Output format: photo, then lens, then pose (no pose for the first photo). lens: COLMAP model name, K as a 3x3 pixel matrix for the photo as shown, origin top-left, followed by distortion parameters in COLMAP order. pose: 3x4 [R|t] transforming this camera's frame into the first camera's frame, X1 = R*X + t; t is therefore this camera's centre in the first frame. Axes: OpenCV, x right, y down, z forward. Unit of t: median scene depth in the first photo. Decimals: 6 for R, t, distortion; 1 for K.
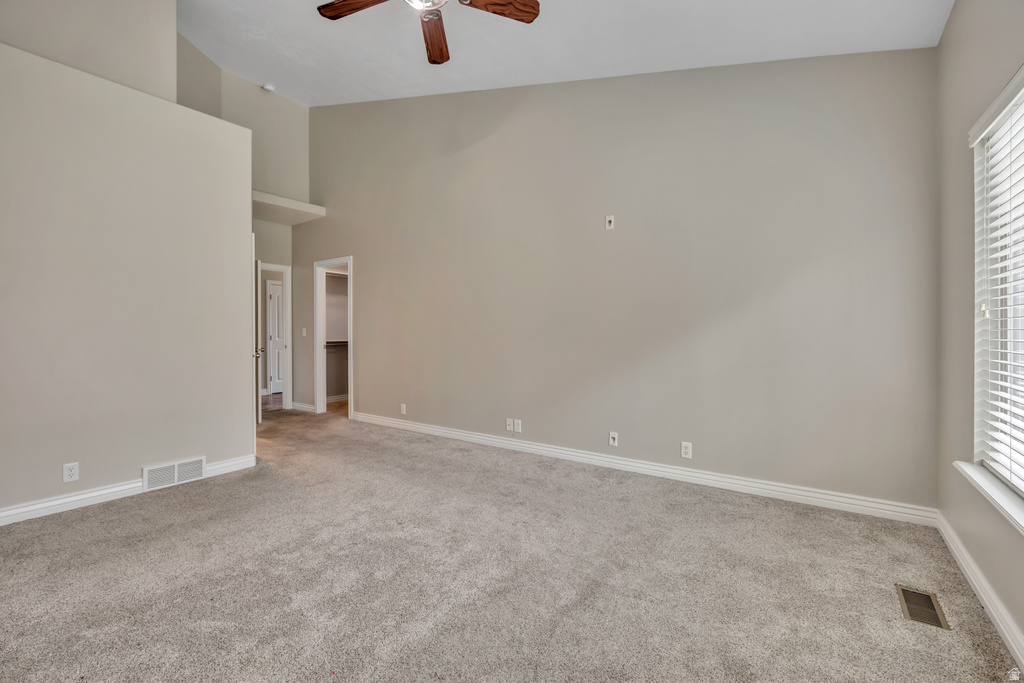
lens RADIAL K [[439.5, 0, 511.5], [0, 439.5, 339.9], [0, 0, 1]] dist [-0.000323, 0.000165]
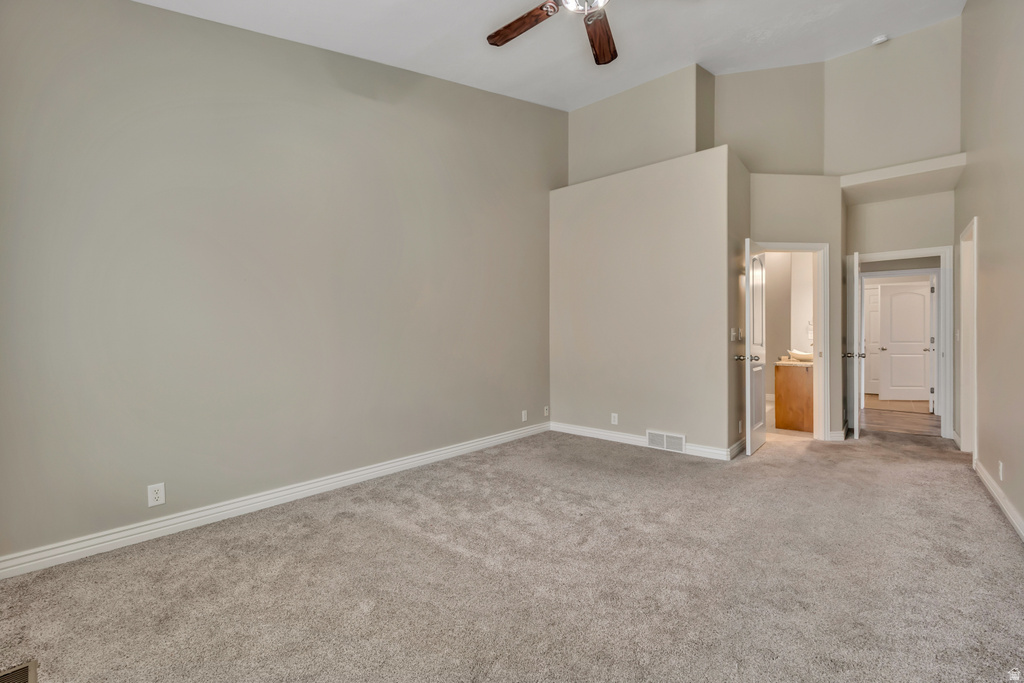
lens RADIAL K [[439.5, 0, 511.5], [0, 439.5, 339.9], [0, 0, 1]] dist [-0.000323, 0.000165]
pose [[-0.090349, 0.007364, -0.995883, 0.565601], [-0.019796, 0.999762, 0.009189, -0.004050], [0.995713, 0.020545, -0.090182, 0.629869]]
